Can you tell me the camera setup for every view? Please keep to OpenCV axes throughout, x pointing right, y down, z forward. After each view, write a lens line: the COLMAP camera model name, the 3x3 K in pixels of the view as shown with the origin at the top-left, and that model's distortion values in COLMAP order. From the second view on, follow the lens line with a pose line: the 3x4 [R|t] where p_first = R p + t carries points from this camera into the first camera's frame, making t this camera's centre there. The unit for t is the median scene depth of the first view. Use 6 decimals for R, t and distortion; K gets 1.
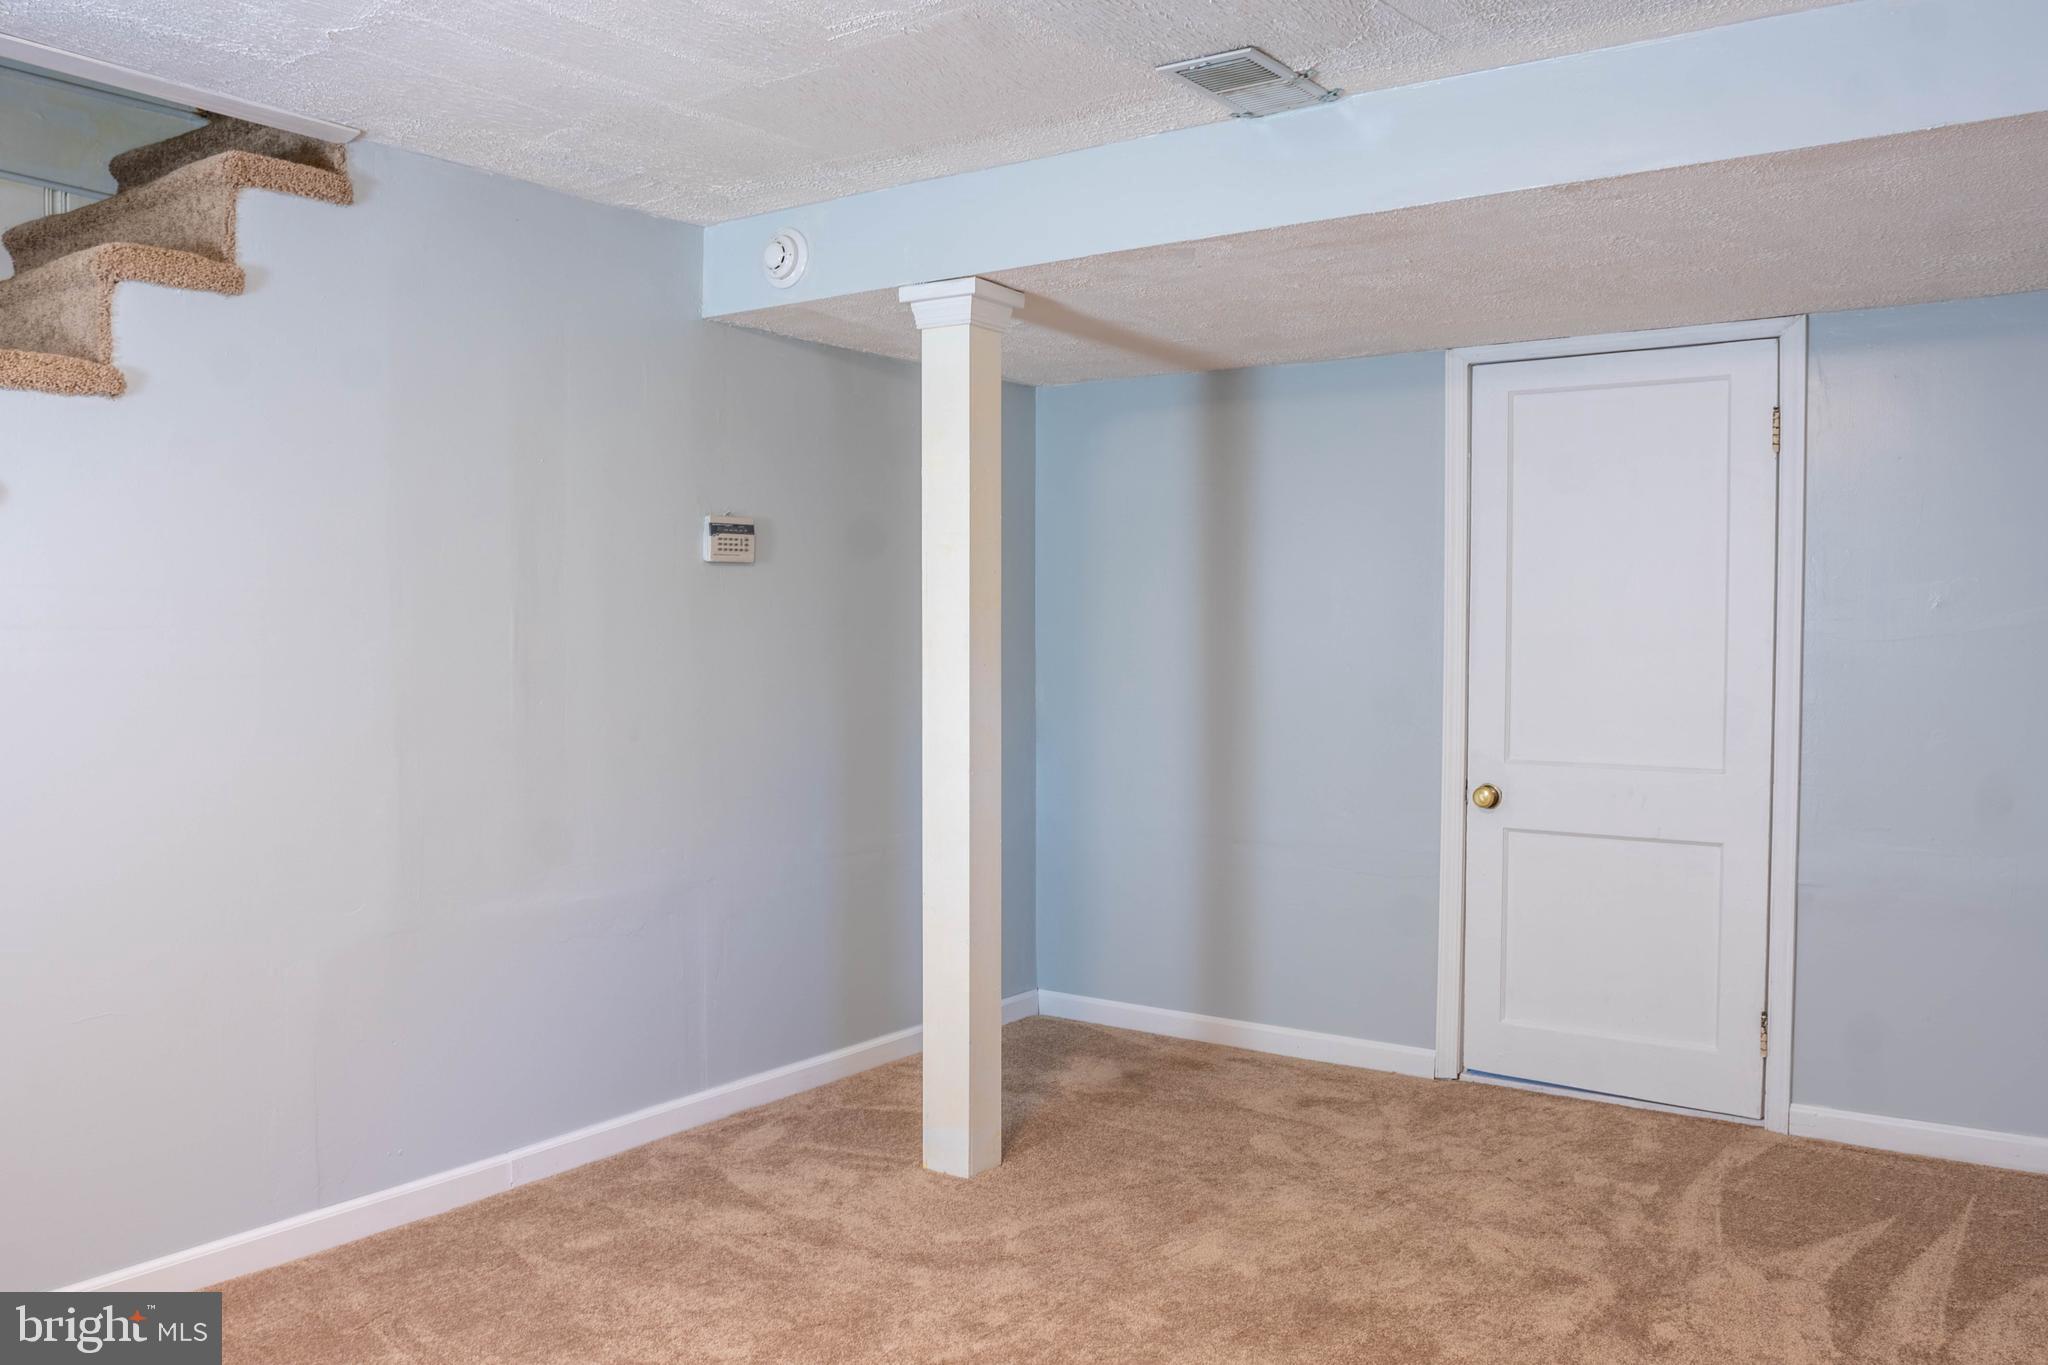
lens RADIAL K [[1609.8, 0, 1022.4], [0, 1609.8, 681.8], [0, 0, 1]] dist [-0.074256, 0.039685]
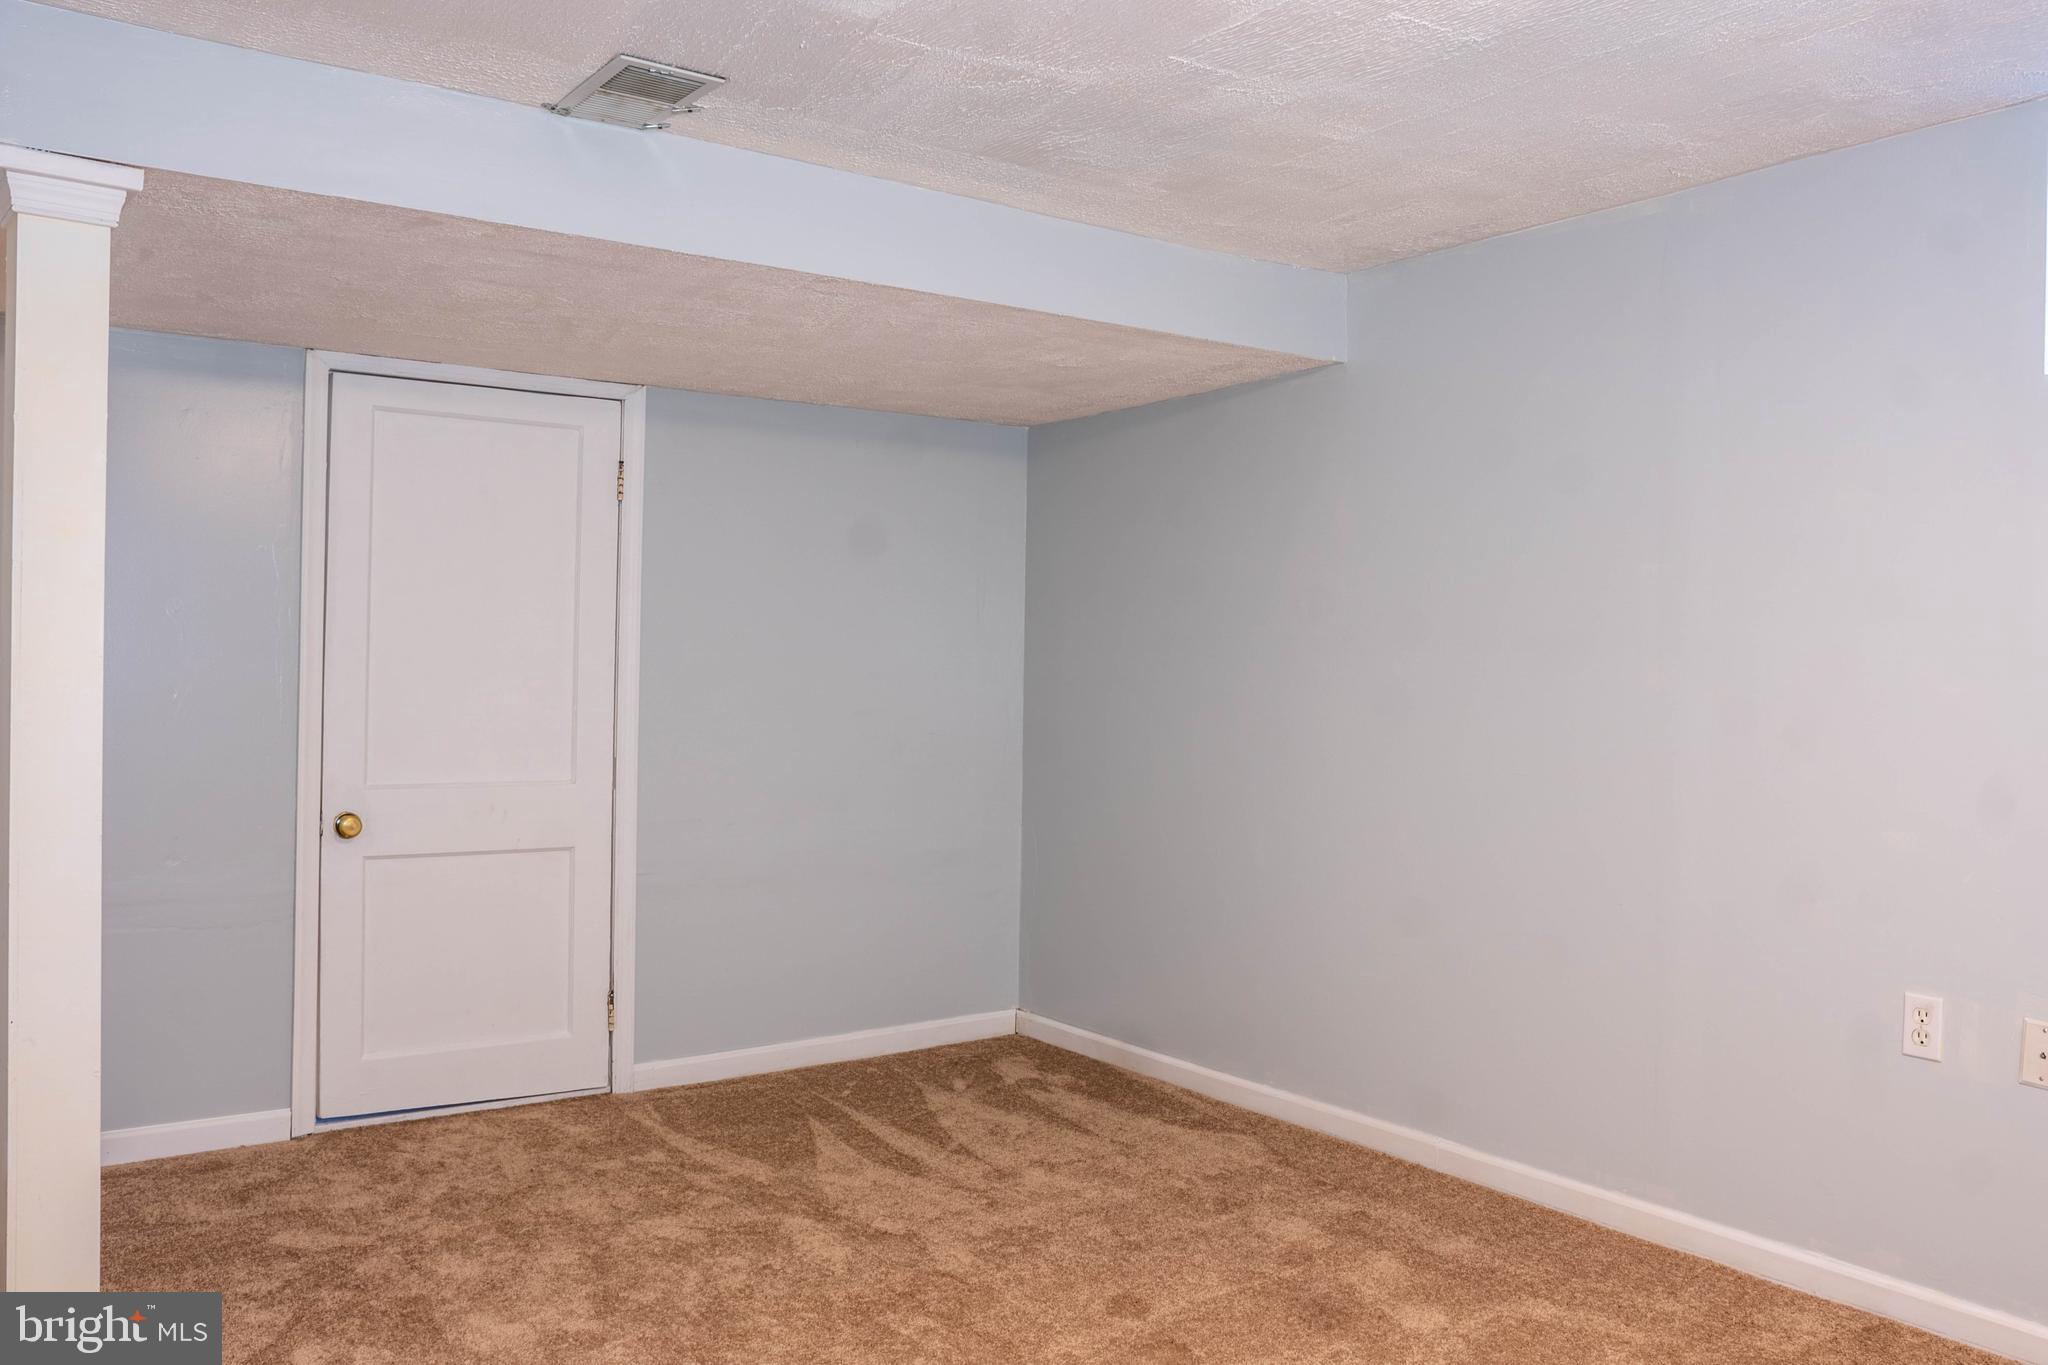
lens RADIAL K [[1609.8, 0, 1021.6], [0, 1609.8, 678.9], [0, 0, 1]] dist [-0.074256, 0.039685]
pose [[0.335963, -0.002963, 0.941871, -0.558737], [0.017076, 0.999850, -0.002946, -0.007432], [-0.941720, 0.017073, 0.335963, 0.362436]]
